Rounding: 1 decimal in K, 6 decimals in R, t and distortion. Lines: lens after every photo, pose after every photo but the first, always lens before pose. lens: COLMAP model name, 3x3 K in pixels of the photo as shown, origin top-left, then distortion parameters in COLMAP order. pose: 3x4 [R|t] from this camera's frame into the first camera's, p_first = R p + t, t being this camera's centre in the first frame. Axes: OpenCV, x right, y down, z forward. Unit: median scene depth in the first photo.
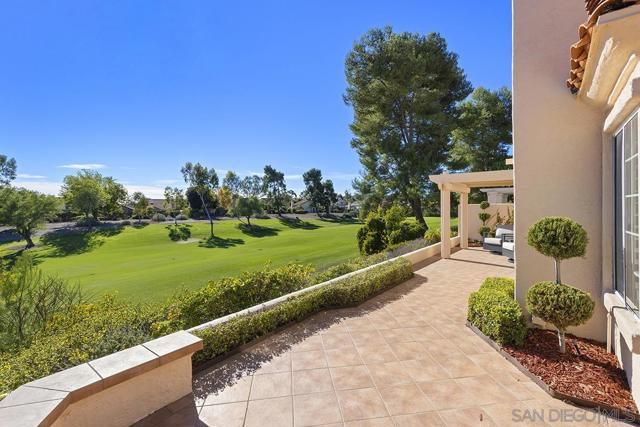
lens RADIAL K [[286.7, 0, 323.7], [0, 286.7, 209.0], [0, 0, 1]] dist [0.004391, -0.000427]
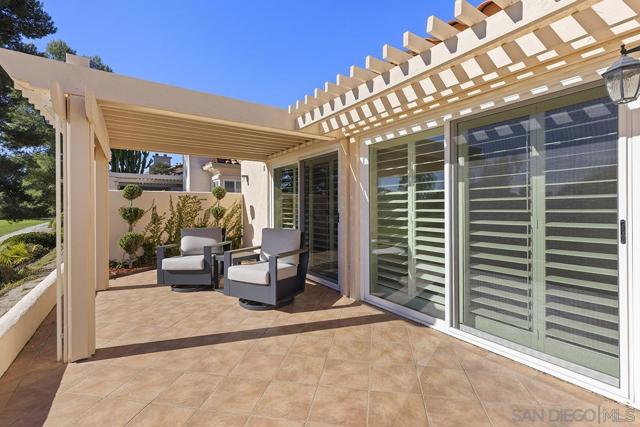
lens RADIAL K [[286.7, 0, 323.7], [0, 286.7, 209.0], [0, 0, 1]] dist [0.004391, -0.000427]
pose [[0.305421, -0.004698, 0.952206, 0.054078], [0.002077, 0.999989, 0.004267, 0.005157], [-0.952215, 0.000674, 0.305427, 0.162124]]
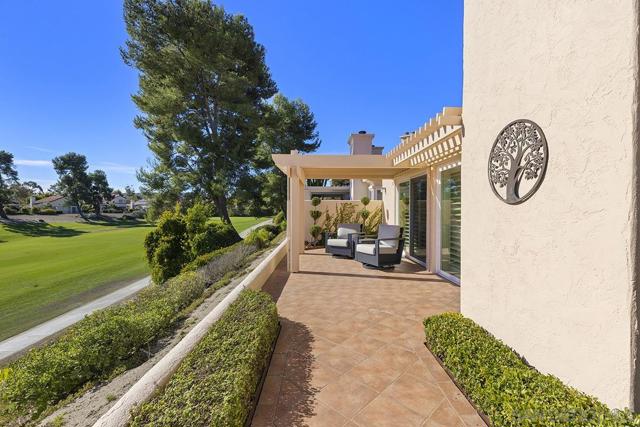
lens RADIAL K [[285.0, 0, 323.0], [0, 285.0, 212.3], [0, 0, 1]] dist [0.006726, -0.000294]
pose [[0.778928, -0.004232, 0.627099, 0.008622], [-0.002779, 0.999944, 0.010200, 0.003575], [-0.627108, -0.009688, 0.778872, 0.096223]]
